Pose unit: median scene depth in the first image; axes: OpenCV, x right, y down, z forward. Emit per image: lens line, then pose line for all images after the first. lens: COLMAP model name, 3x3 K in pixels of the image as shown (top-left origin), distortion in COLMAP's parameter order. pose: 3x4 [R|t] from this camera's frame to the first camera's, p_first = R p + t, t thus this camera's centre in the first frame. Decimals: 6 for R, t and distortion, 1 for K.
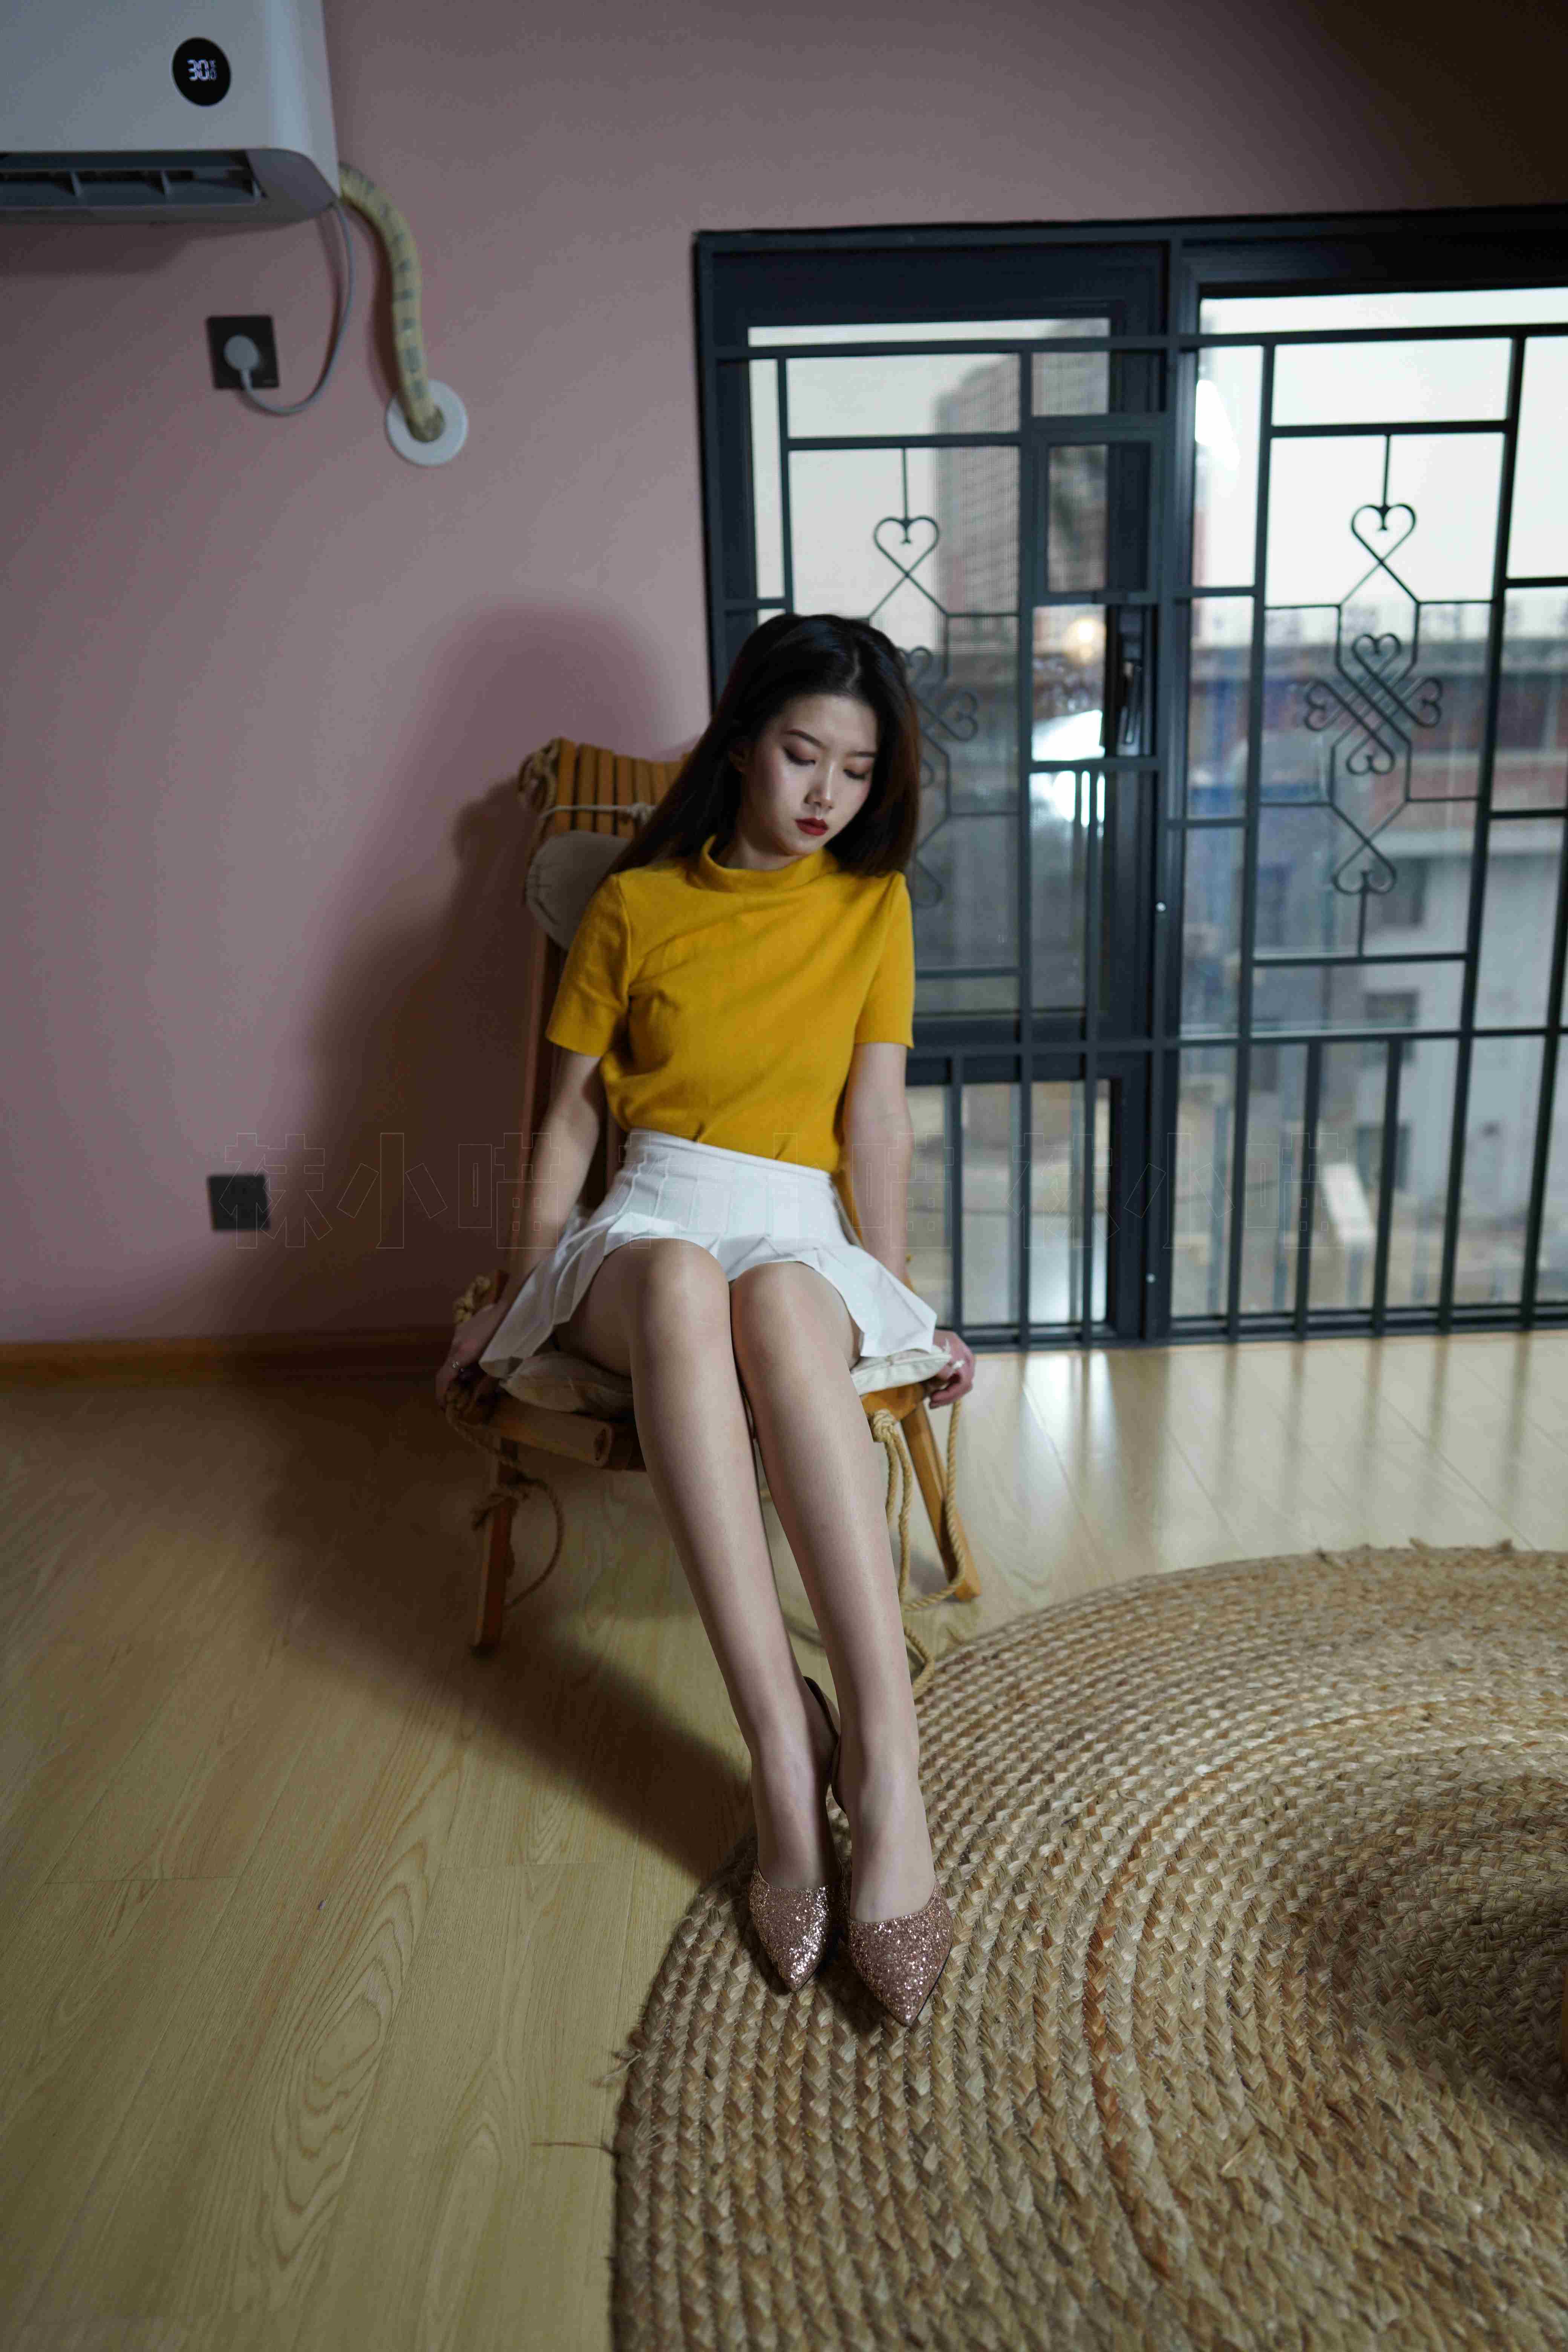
lens RADIAL K [[1579.2, 0, 786.1], [0, 1579.2, 1192.6], [0, 0, 1]] dist [-0.037907, 0.052209]
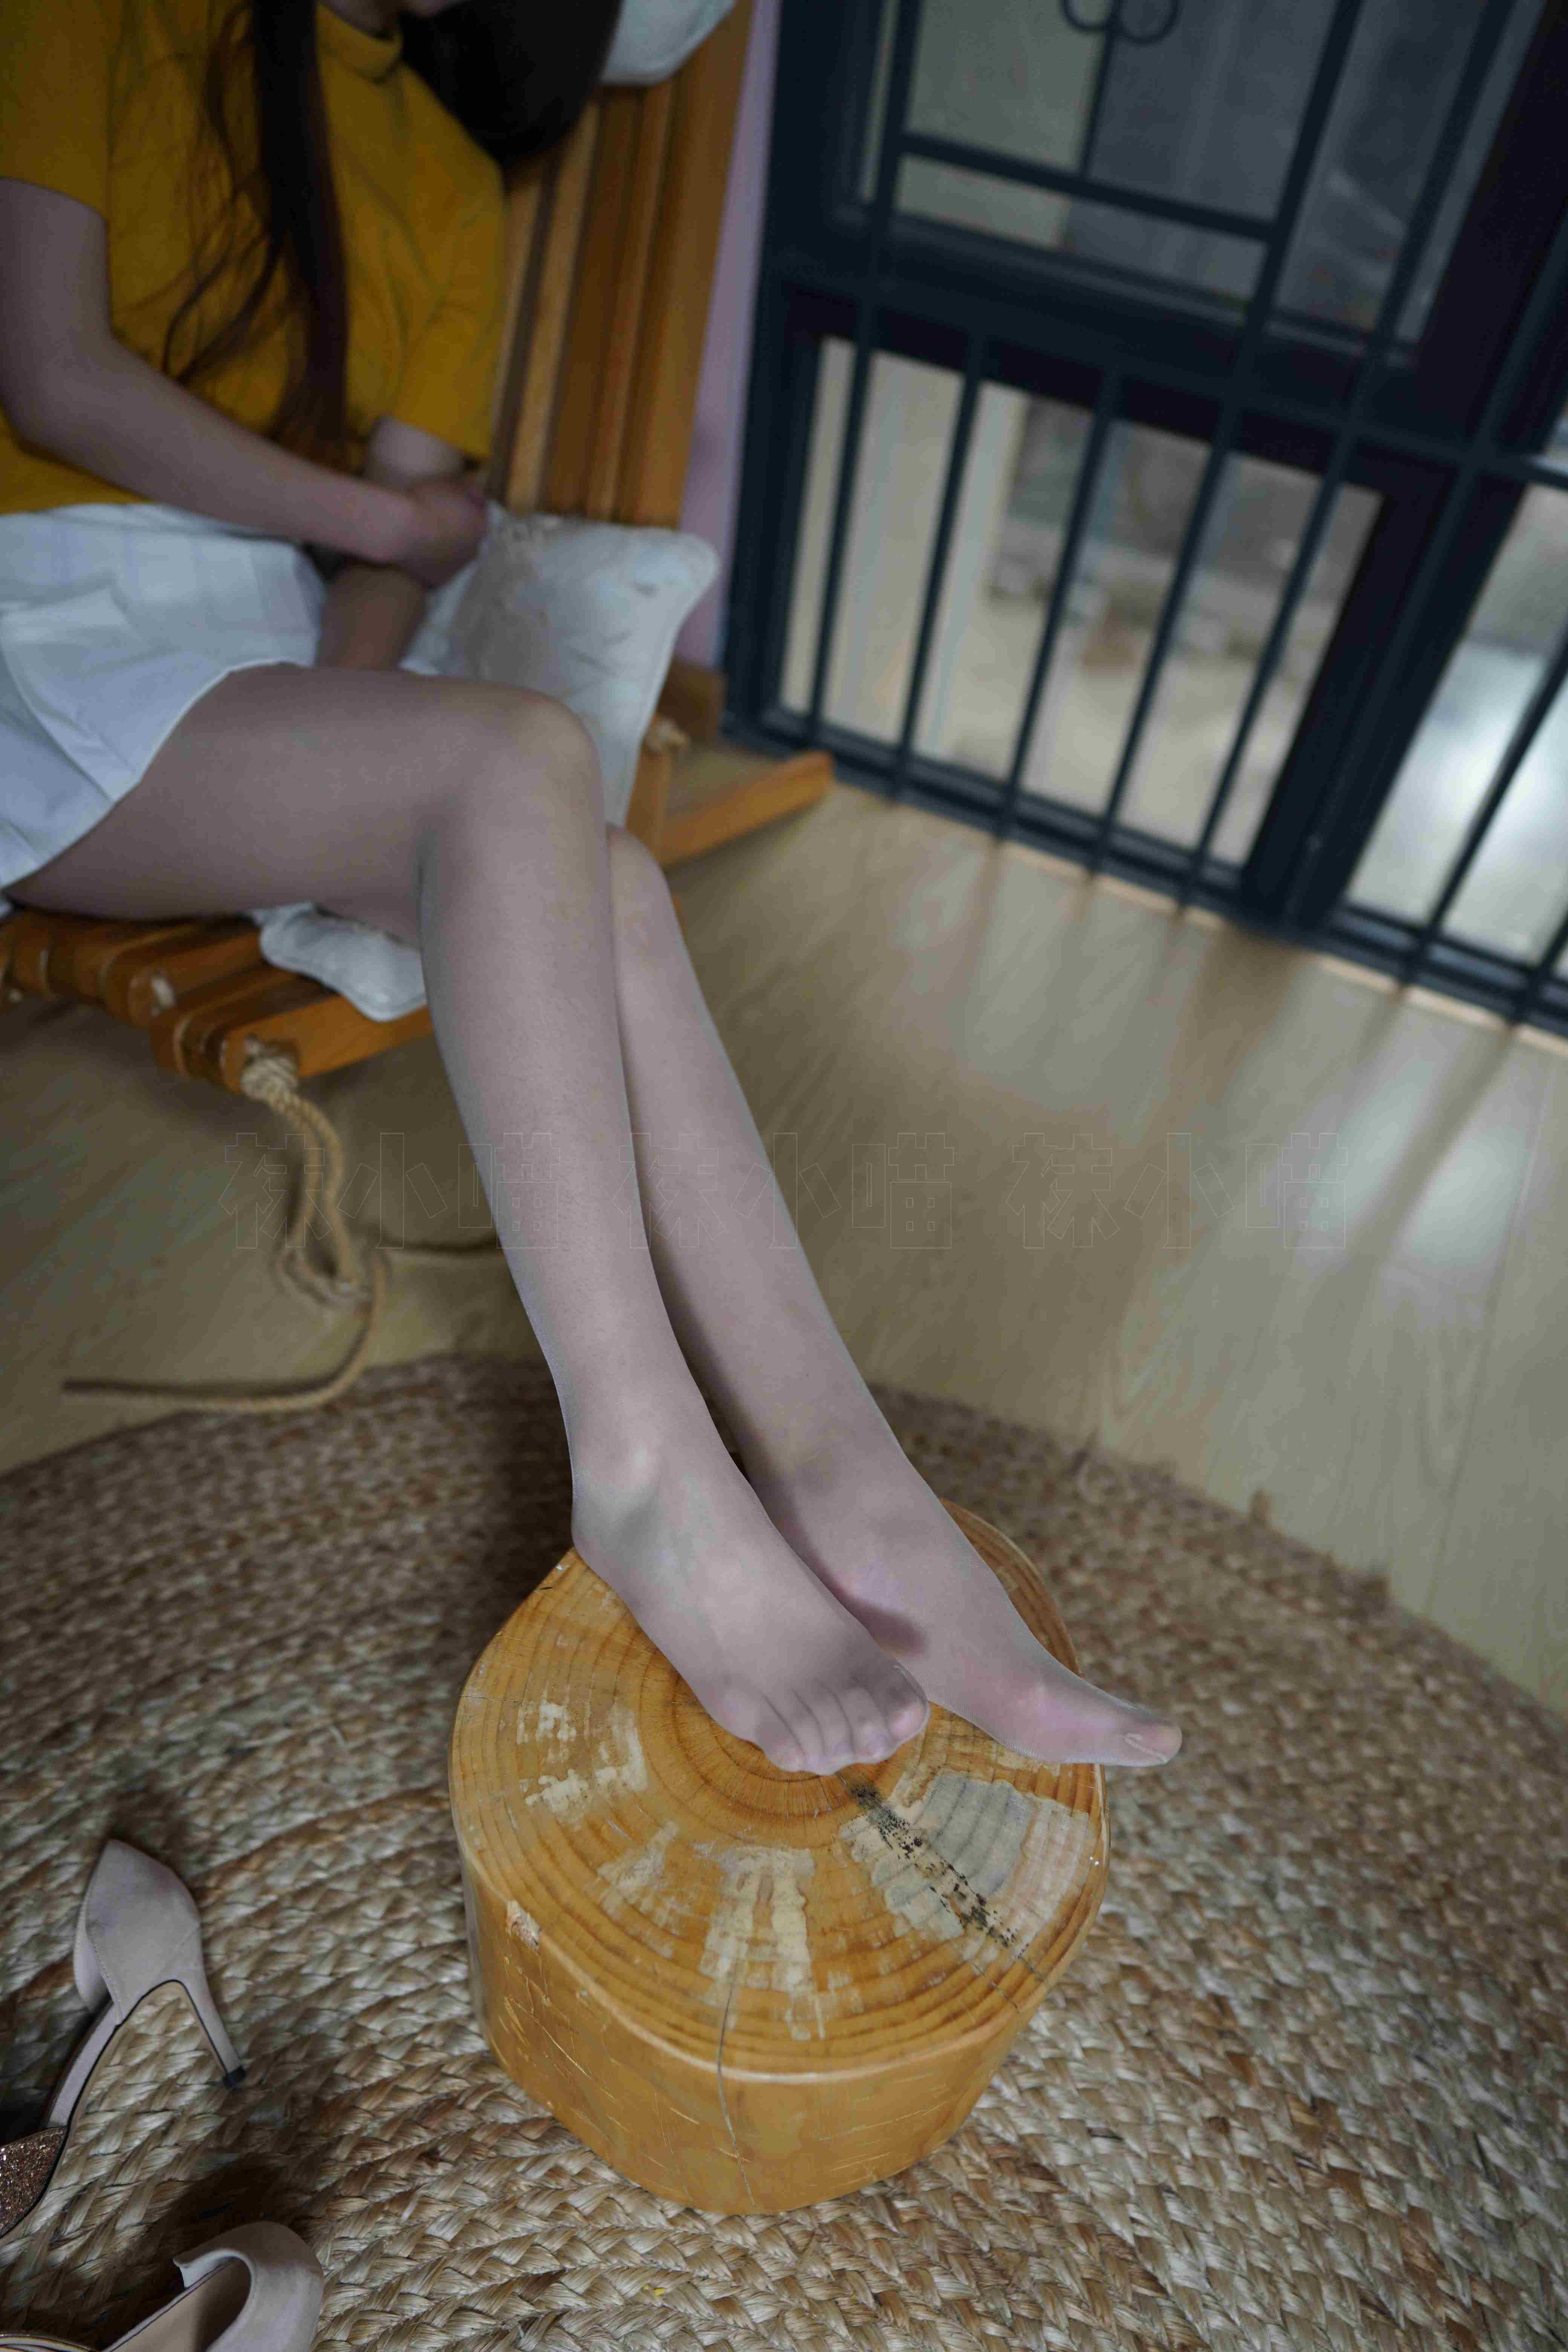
lens RADIAL K [[1579.2, 0, 780.0], [0, 1579.2, 1180.0], [0, 0, 1]] dist [-0.037907, 0.052209]
pose [[0.881066, 0.418191, -0.220998, 0.404237], [-0.242668, 0.800706, 0.547706, -0.211155], [0.406000, -0.428936, 0.806956, 0.614664]]
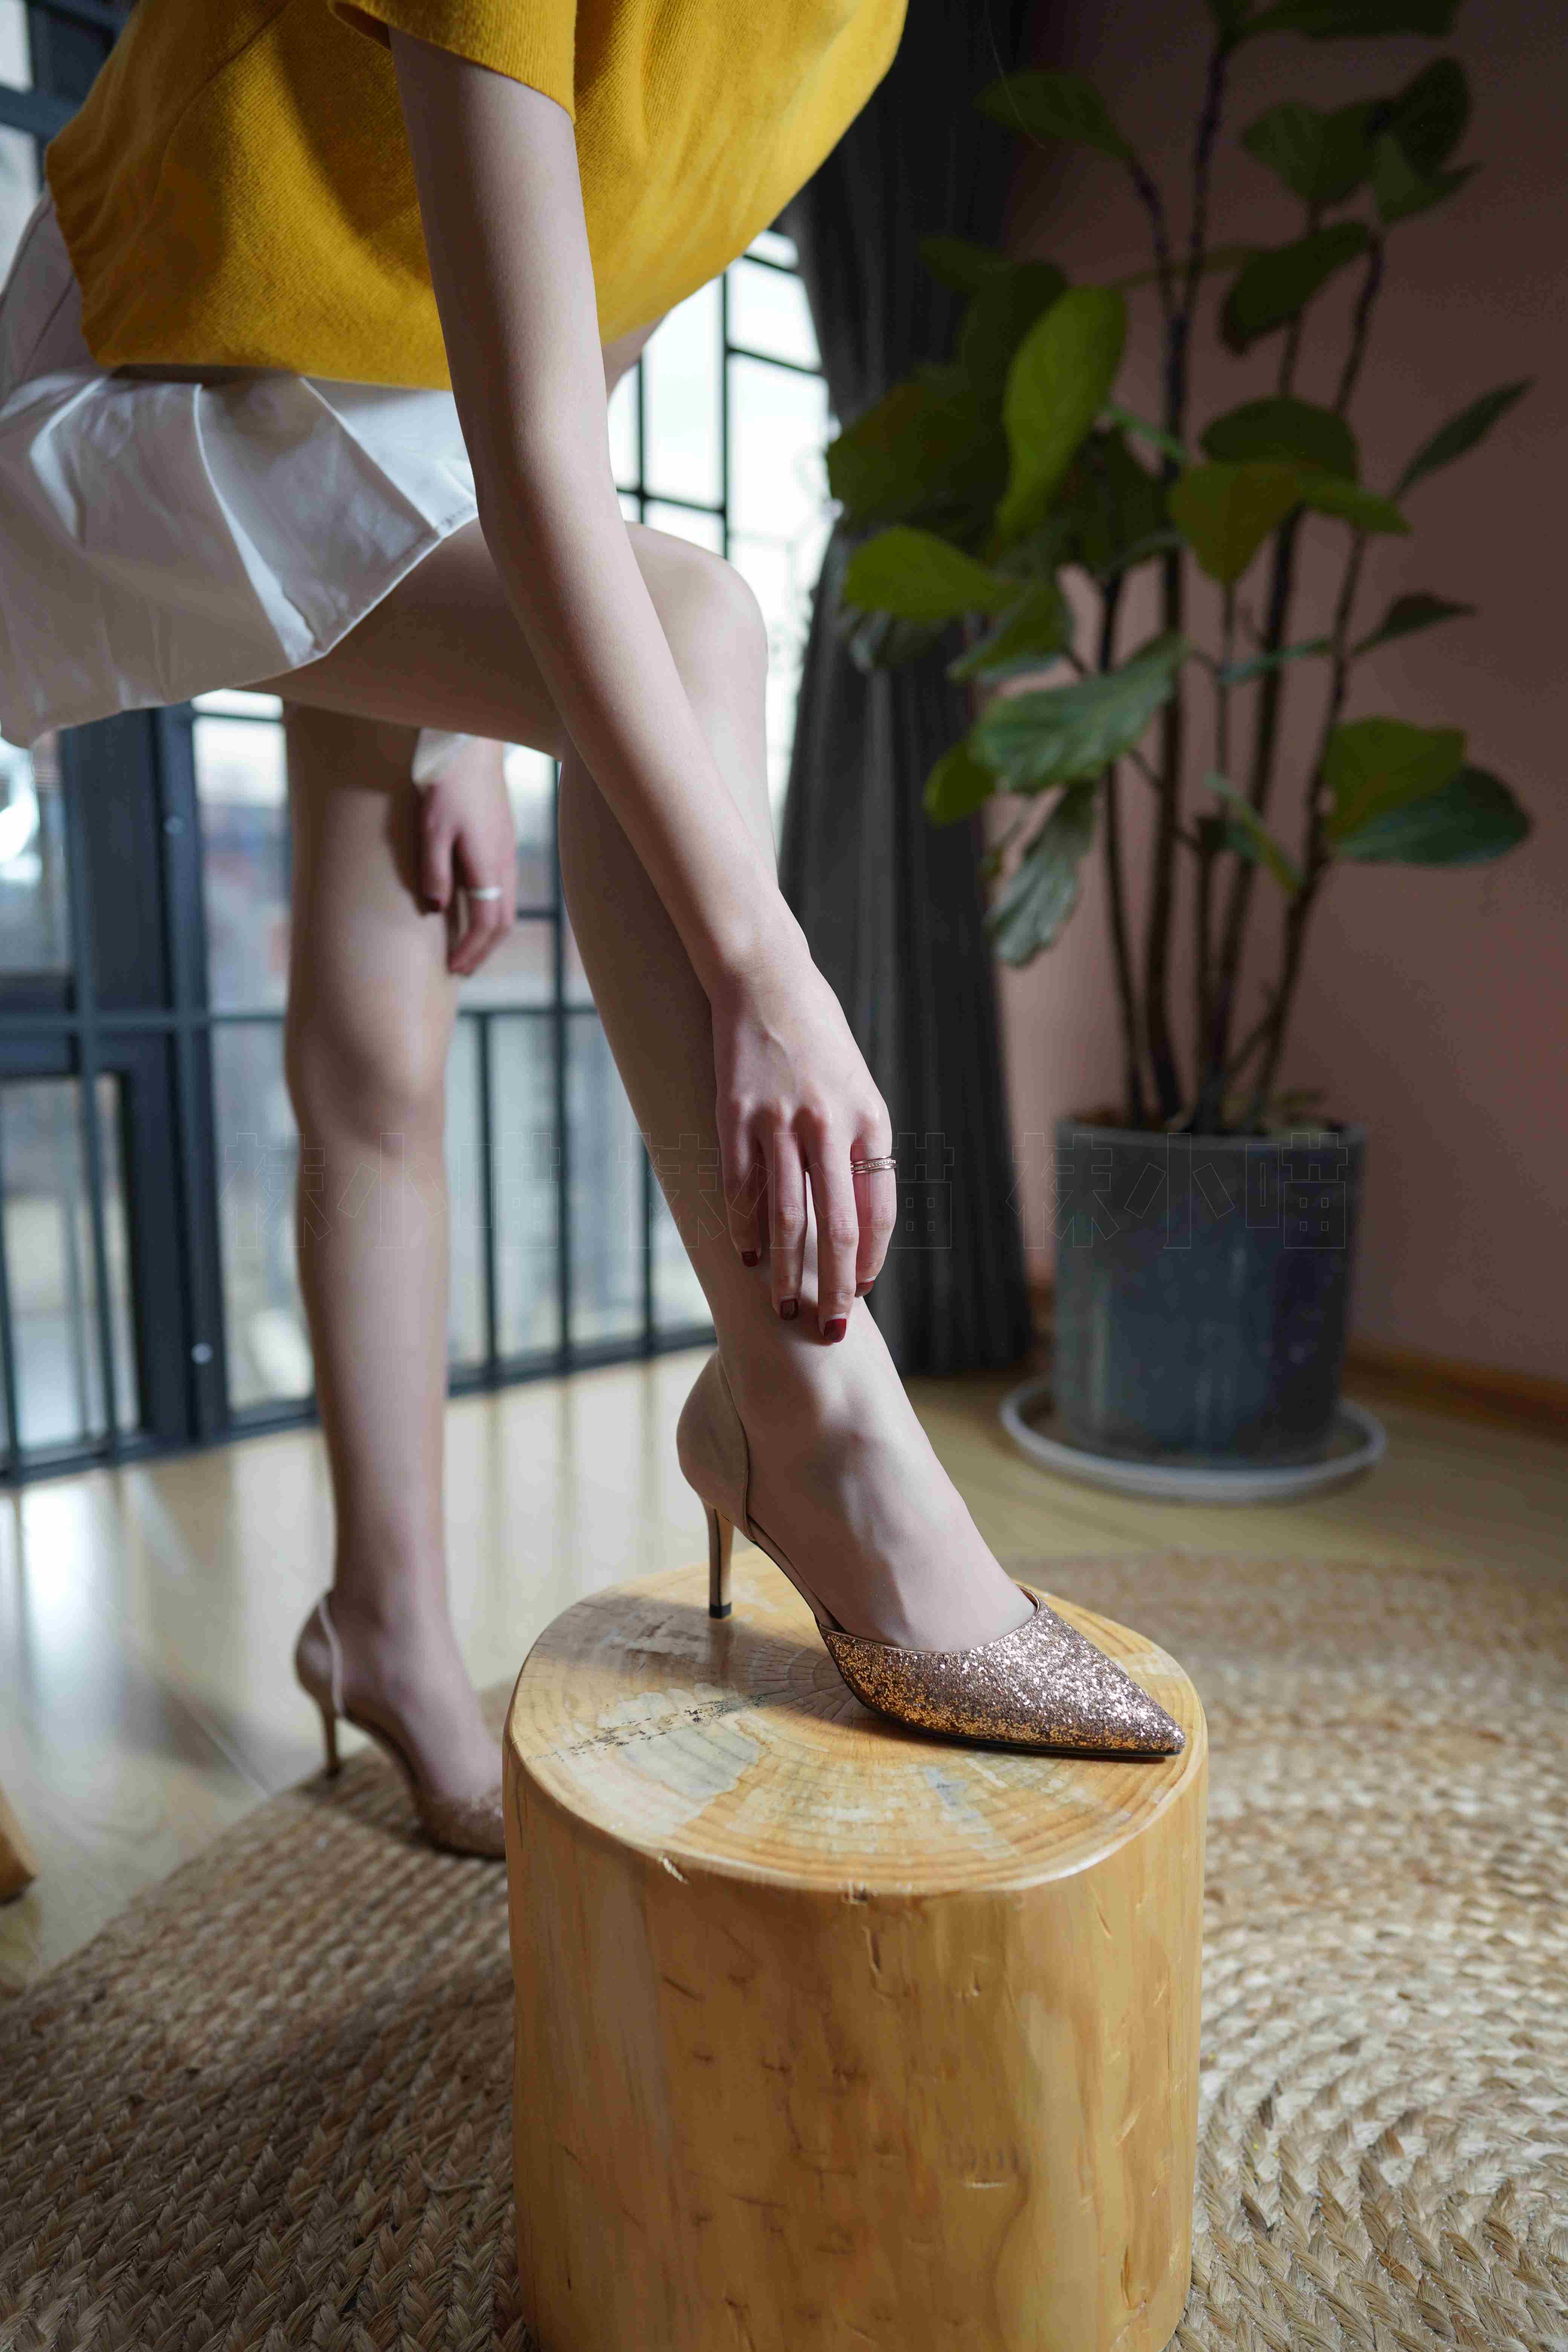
lens RADIAL K [[1579.2, 0, 803.7], [0, 1579.2, 1193.7], [0, 0, 1]] dist [-0.037907, 0.052209]
pose [[0.776584, -0.062564, 0.626900, 0.004235], [0.127057, 0.990164, -0.058577, 0.099826], [-0.617069, 0.125142, 0.776895, 0.461856]]
